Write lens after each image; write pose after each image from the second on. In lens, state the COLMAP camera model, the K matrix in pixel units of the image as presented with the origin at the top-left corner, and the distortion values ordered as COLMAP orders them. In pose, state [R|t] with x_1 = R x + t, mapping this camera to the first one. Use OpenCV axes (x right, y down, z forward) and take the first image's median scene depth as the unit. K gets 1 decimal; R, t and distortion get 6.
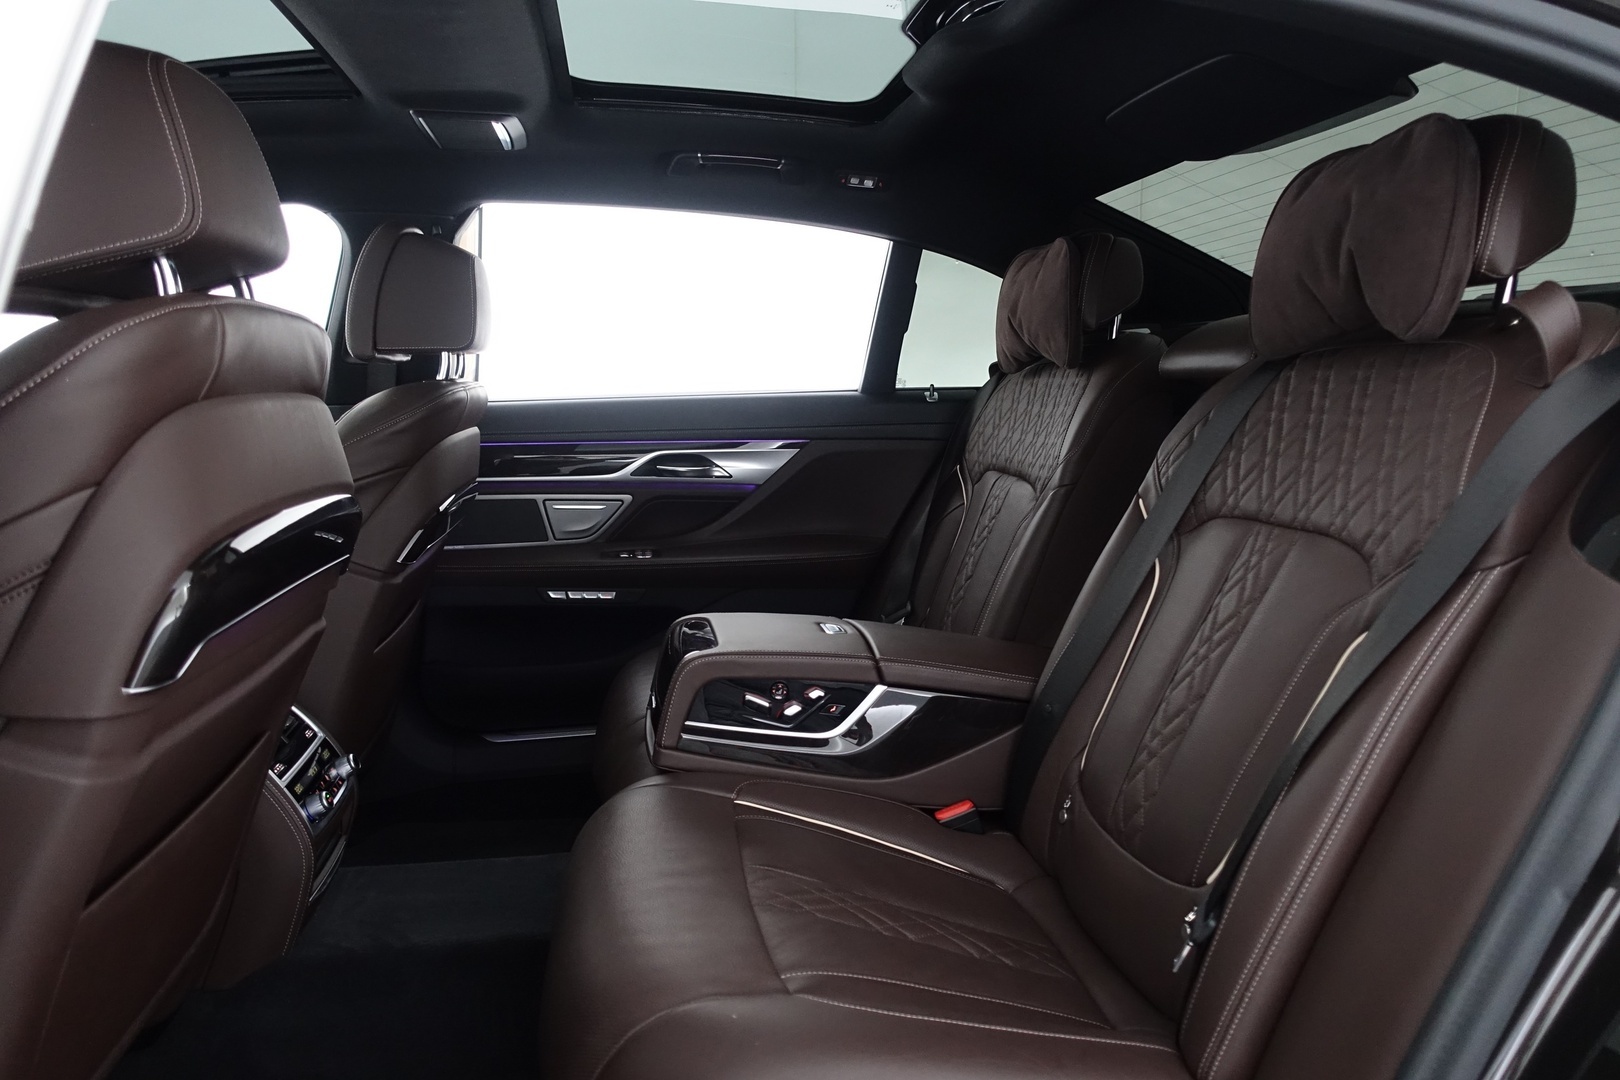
lens RADIAL K [[1116.3, 0, 810.0], [0, 1116.3, 540.0], [0, 0, 1]] dist [0.044203, 0.000318]
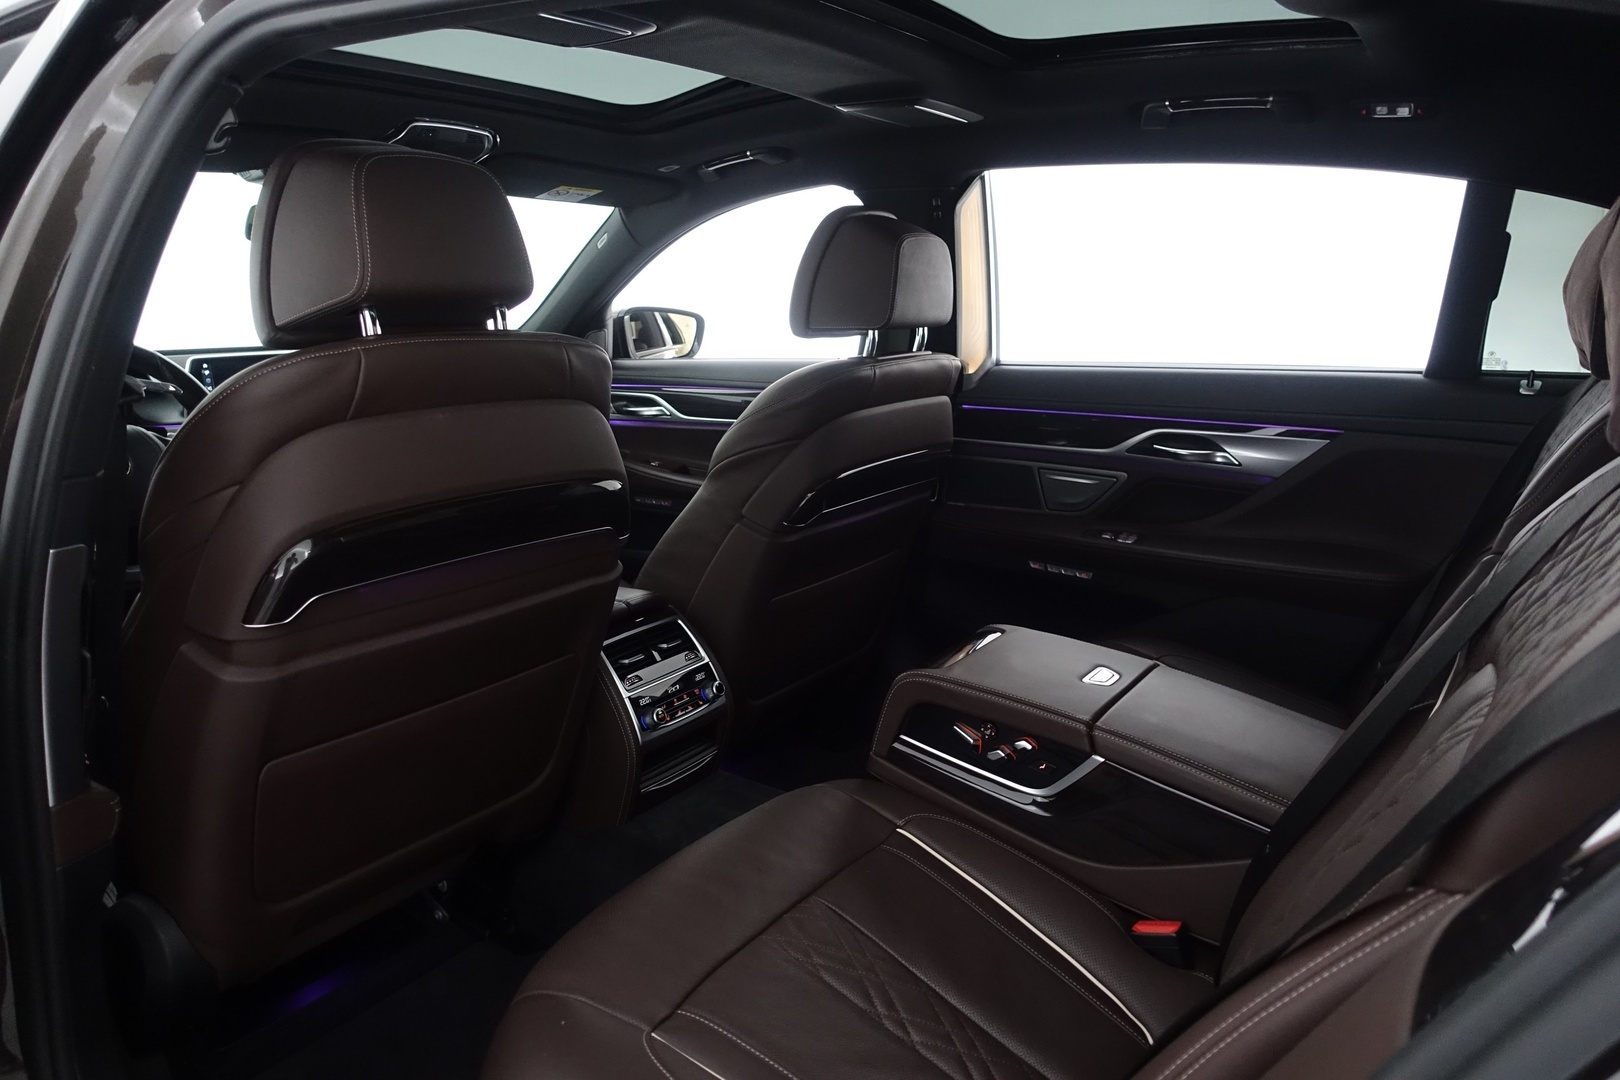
lens RADIAL K [[1122.5, 0, 810.0], [0, 1122.5, 540.0], [0, 0, 1]] dist [0.002509, 0.001678]
pose [[0.726768, 0.157914, -0.668485, 0.284943], [-0.102050, 0.987237, 0.122265, -0.073380], [0.679260, -0.020639, 0.733607, 0.139547]]
